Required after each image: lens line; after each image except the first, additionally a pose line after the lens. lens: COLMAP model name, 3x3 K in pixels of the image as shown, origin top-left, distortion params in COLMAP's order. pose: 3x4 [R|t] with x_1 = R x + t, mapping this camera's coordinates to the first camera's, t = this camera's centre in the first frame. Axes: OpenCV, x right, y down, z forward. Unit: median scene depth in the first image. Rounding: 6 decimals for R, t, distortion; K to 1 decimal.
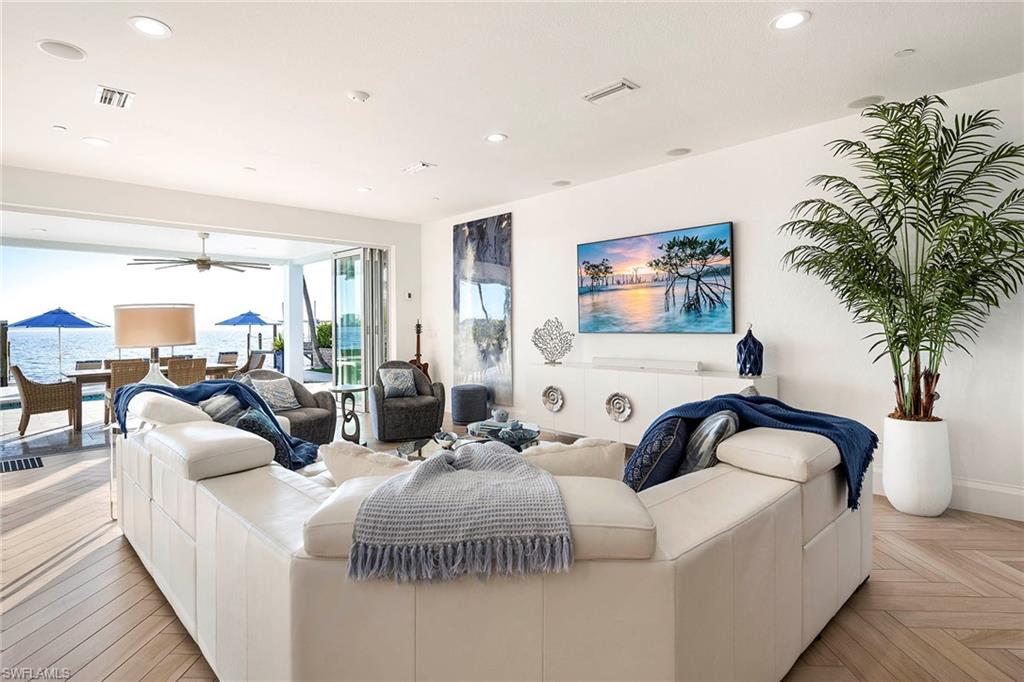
lens RADIAL K [[515.4, 0, 510.2], [0, 515.4, 340.0], [0, 0, 1]] dist [-0.004622, -0.000140]
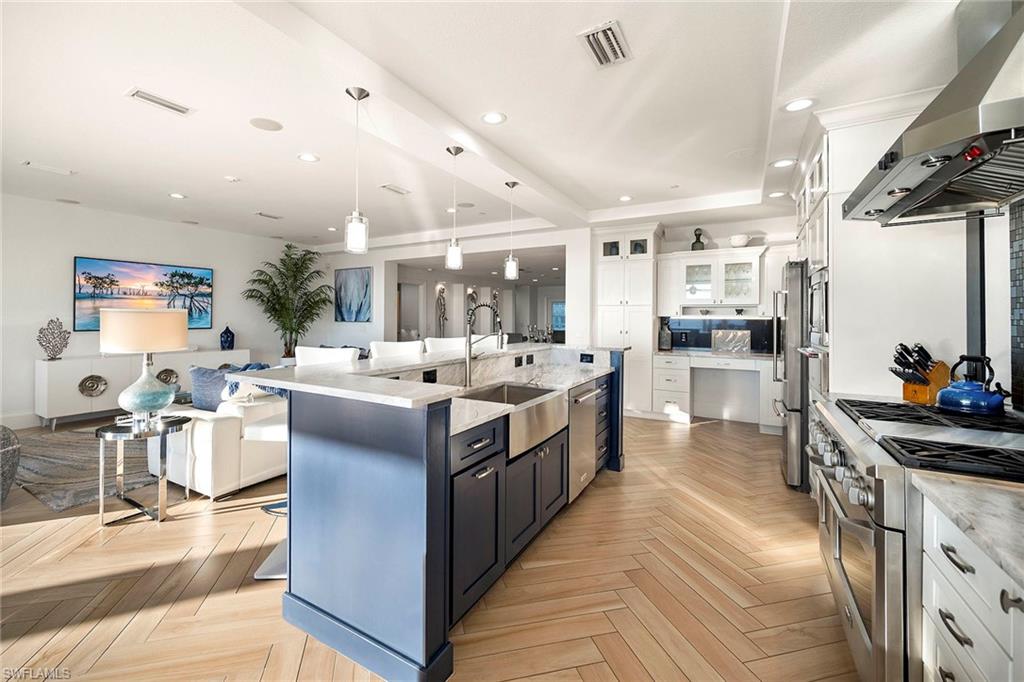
lens RADIAL K [[419.4, 0, 490.0], [0, 419.4, 317.1], [0, 0, 1]] dist [0.001067, 0.000016]
pose [[-0.256493, 0.005652, 0.966530, -1.226549], [0.019053, 0.999818, -0.000790, -0.031700], [-0.966358, 0.018212, -0.256554, 0.385833]]
